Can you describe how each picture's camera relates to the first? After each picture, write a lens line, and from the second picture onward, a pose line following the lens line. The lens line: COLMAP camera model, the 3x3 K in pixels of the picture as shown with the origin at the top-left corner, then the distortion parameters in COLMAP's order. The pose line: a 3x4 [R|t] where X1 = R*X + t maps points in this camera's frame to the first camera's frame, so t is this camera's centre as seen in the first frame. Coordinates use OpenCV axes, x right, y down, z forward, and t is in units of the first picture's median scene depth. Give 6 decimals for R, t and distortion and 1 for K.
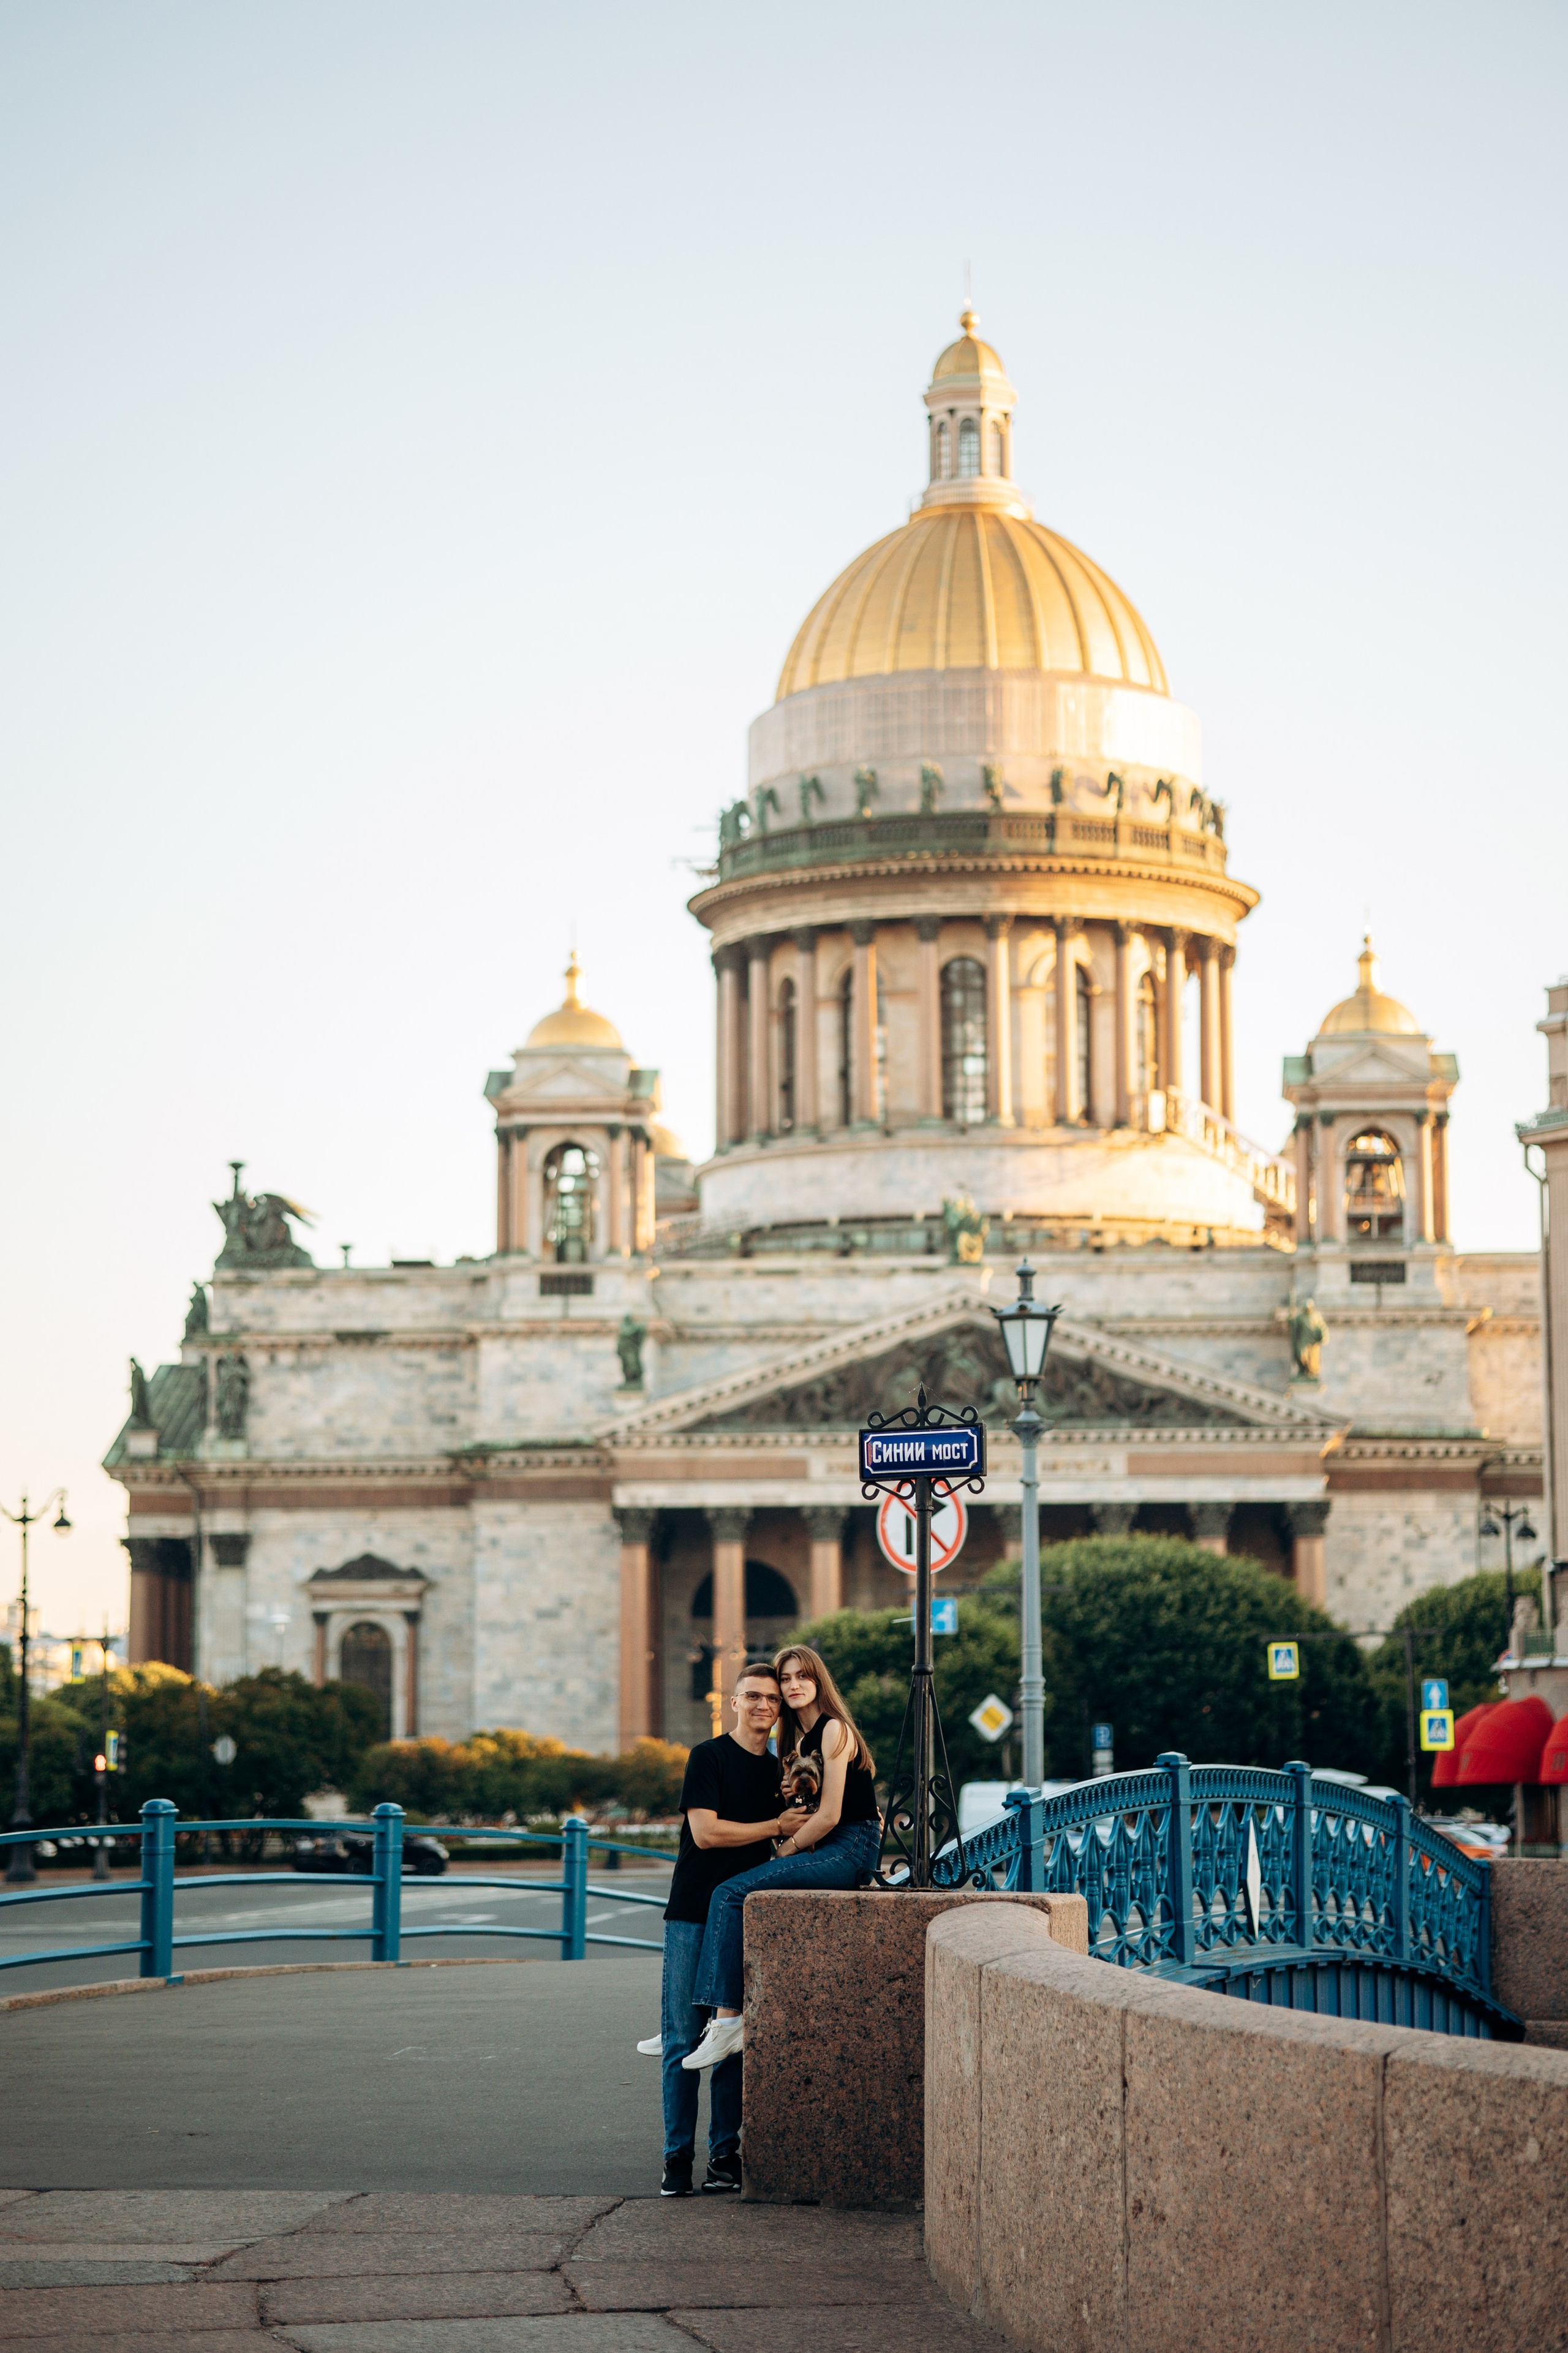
lens RADIAL K [[5573.9, 0, 813.2], [0, 5573.9, 1179.3], [0, 0, 1]] dist [0.546193, -0.505738]
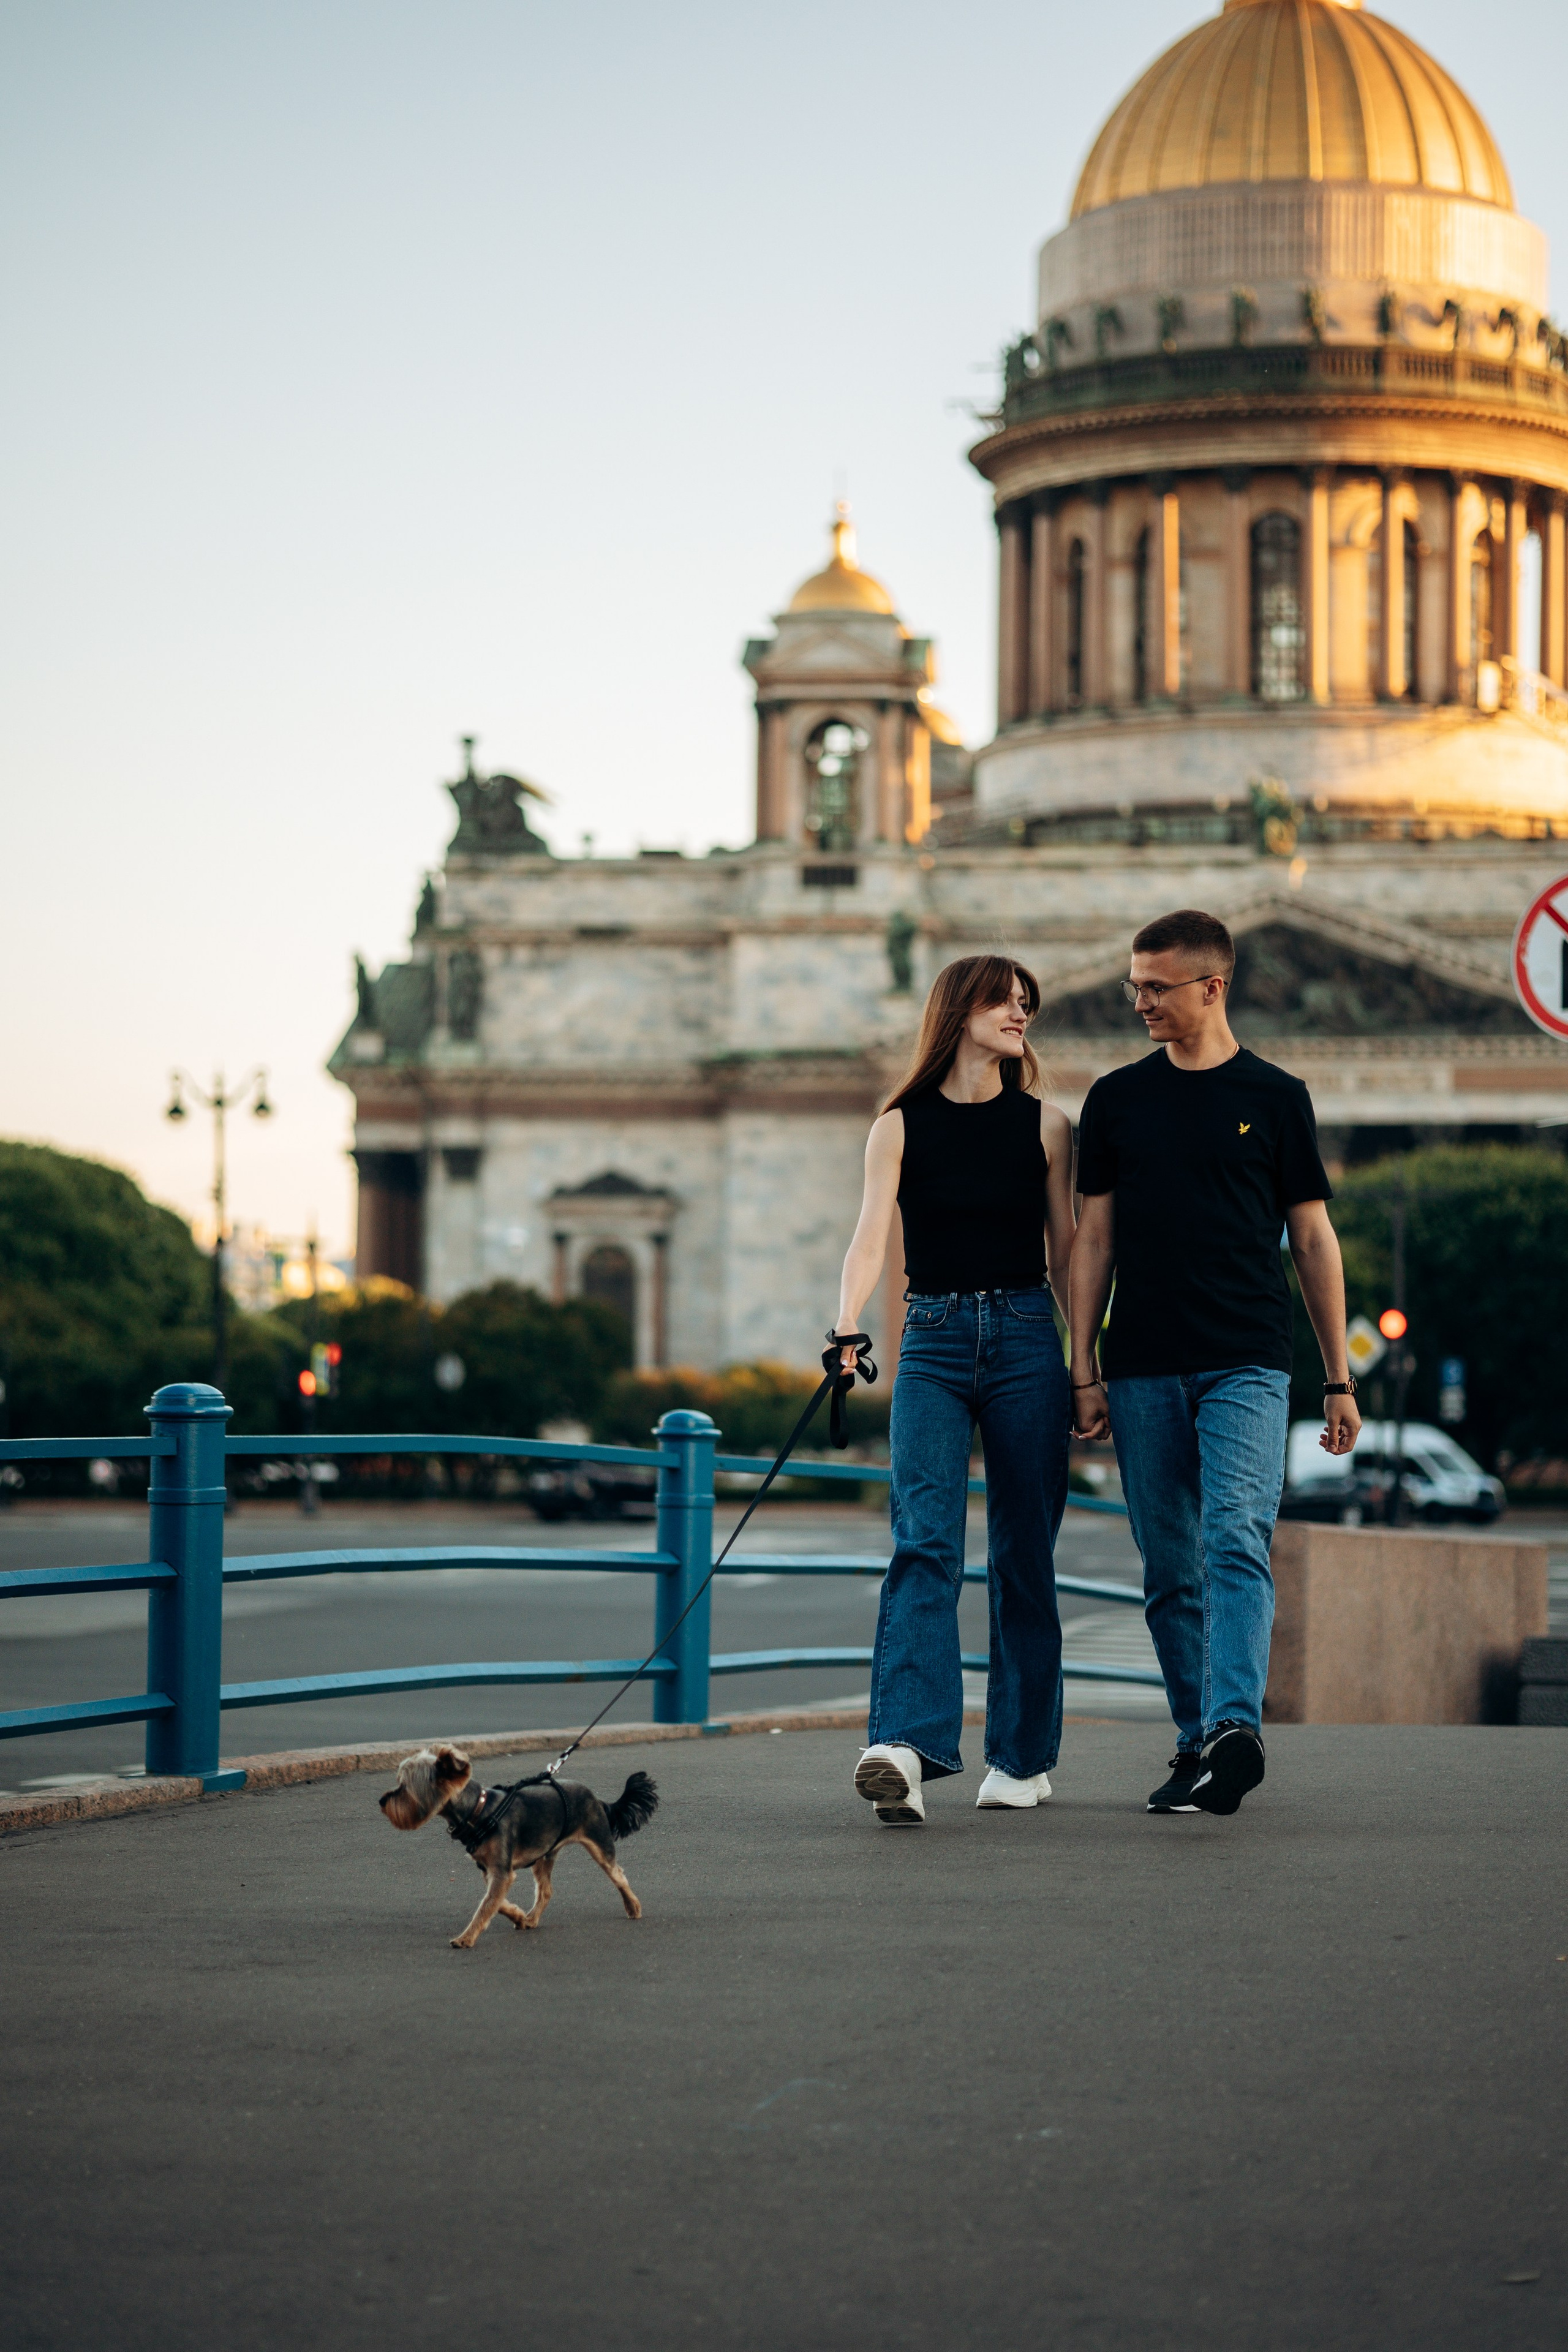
lens RADIAL K [[5889.5, 0, 850.6], [0, 5889.5, 1223.6], [0, 0, 1]] dist [0.559444, -1.158892]
pose [[0.999215, 0.010241, -0.038263, -0.003557], [-0.007421, 0.997295, 0.073122, 0.004874], [0.038909, -0.072781, 0.996589, 0.041745]]
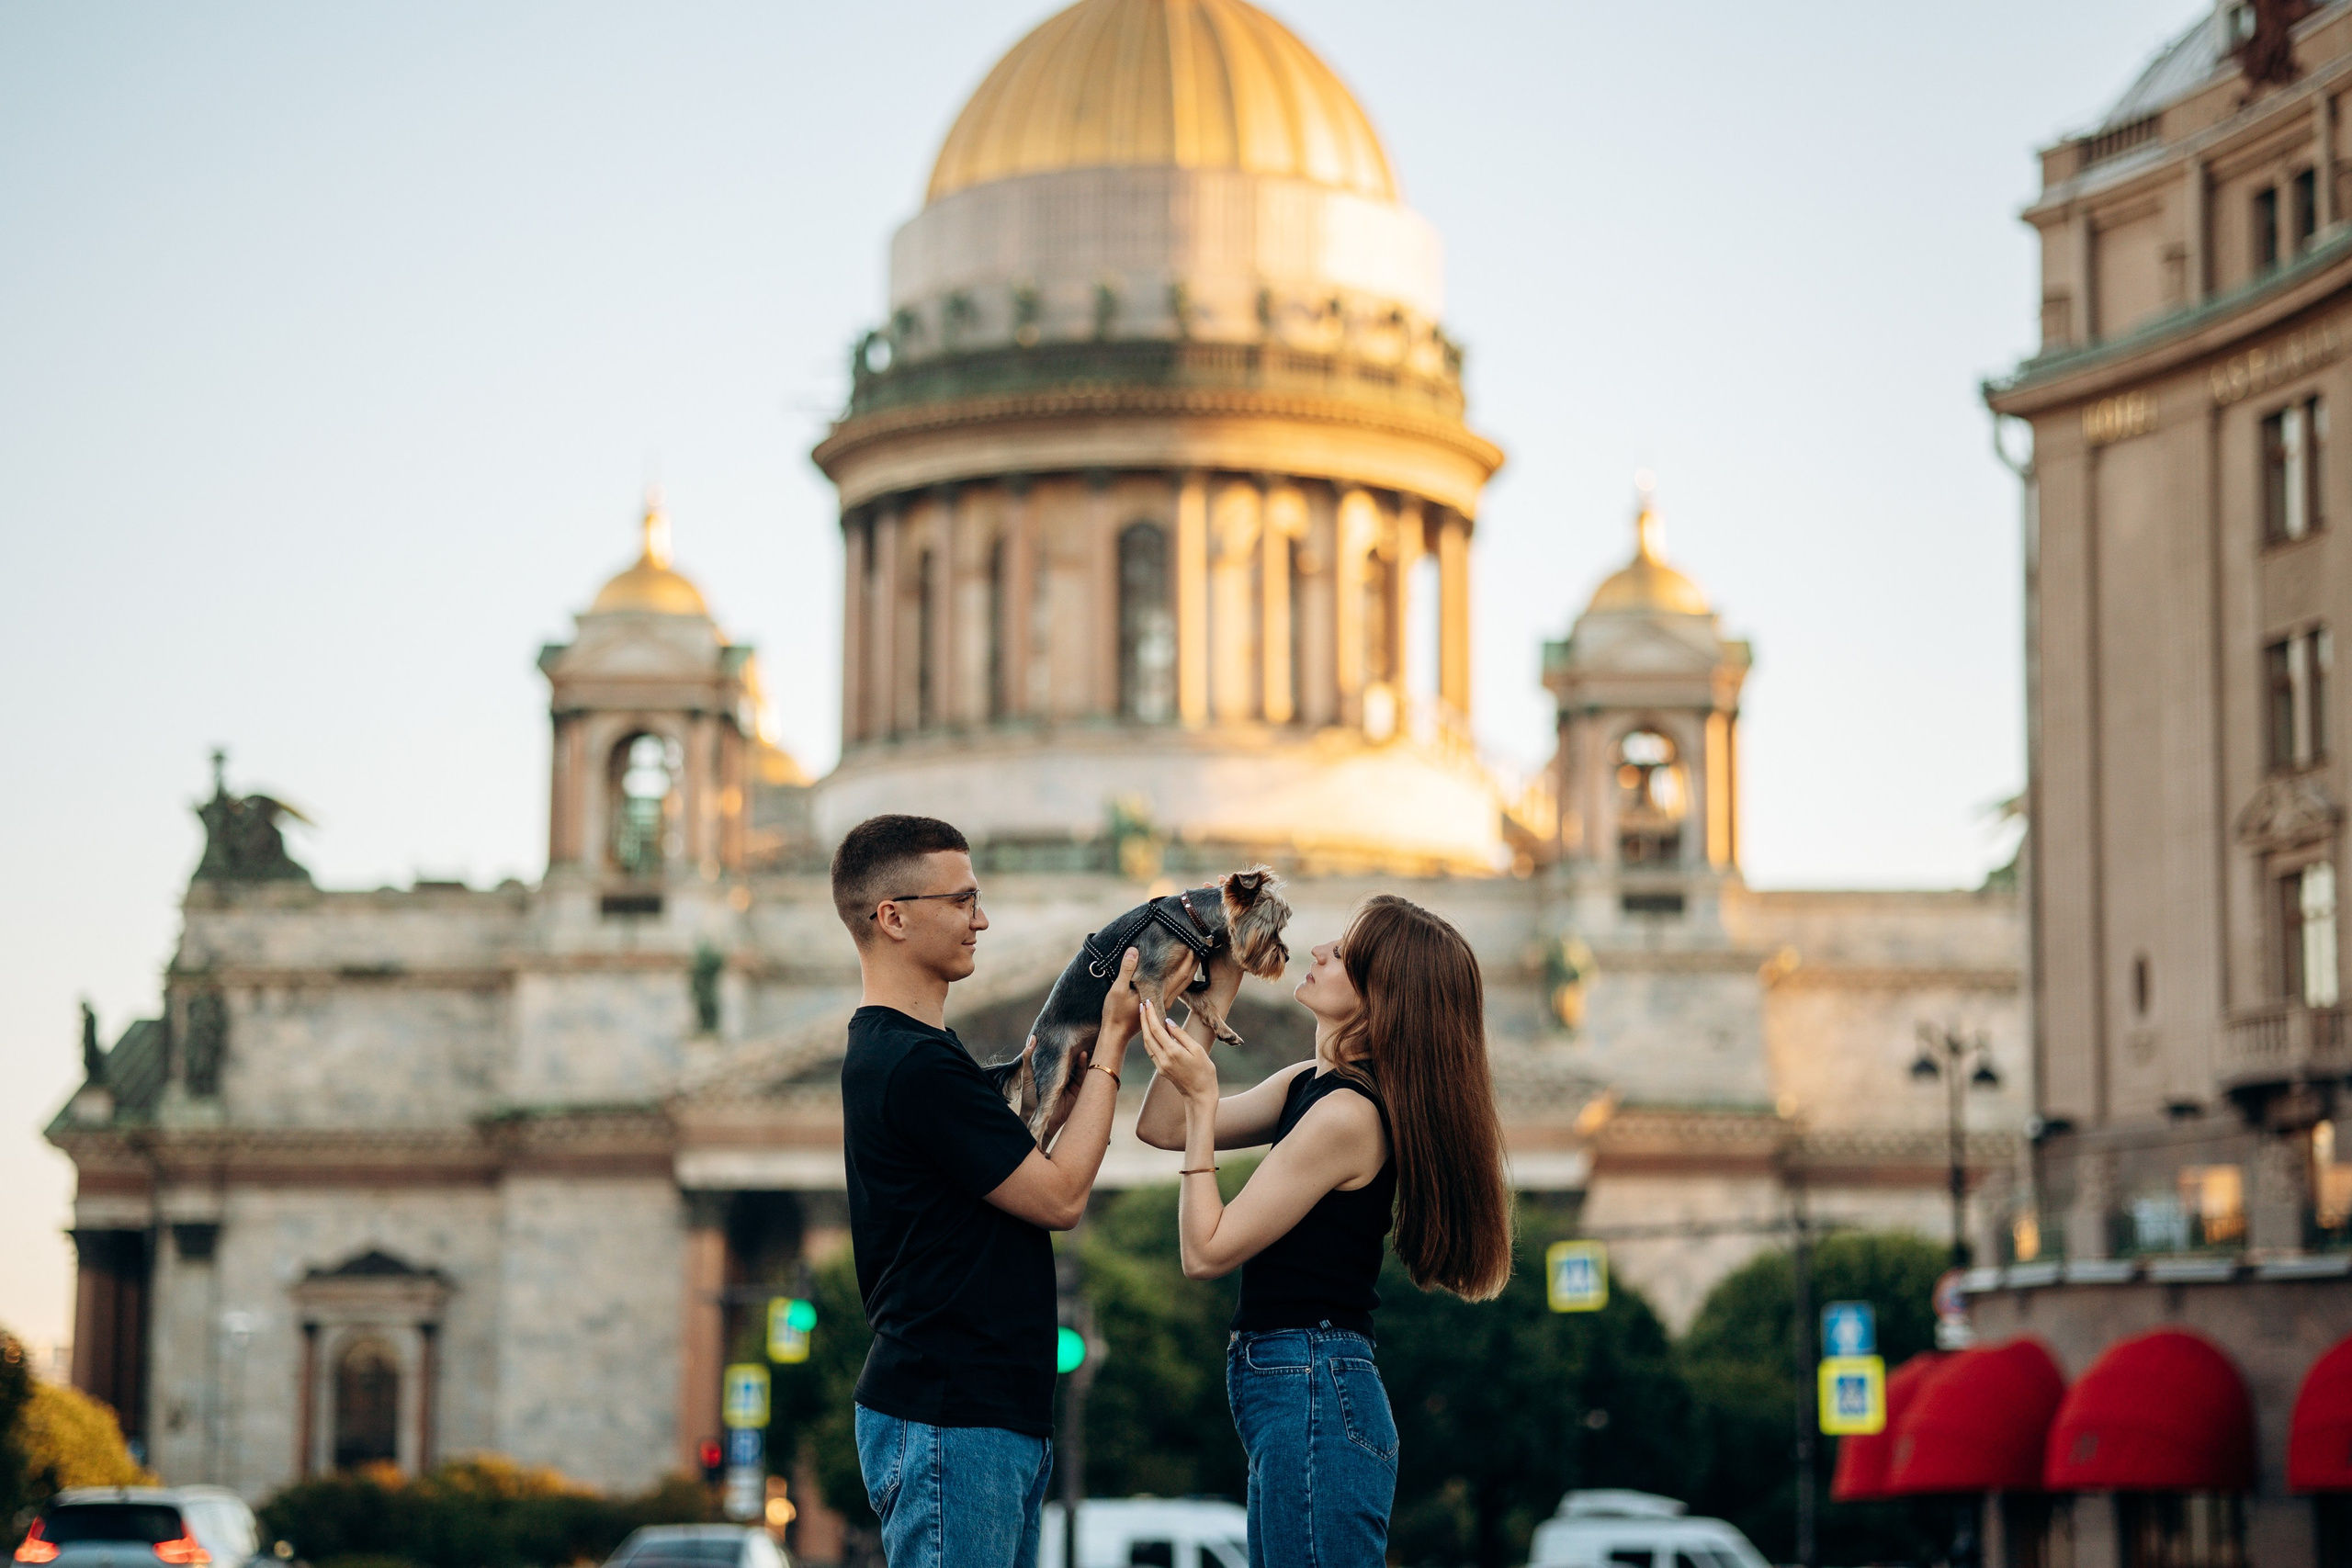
lens RADIAL K [[5777.1, 0, 1177.8], [0, 5777.1, 771.4], [0, 0, 1]] dist [0.583473, -2.671060]
pose [[0.999642, 0.014676, 0.022367, 0.014134], [-0.014002, 0.999451, -0.030030, 0.022809], [-0.022795, 0.029706, 0.999299, 0.171435]]
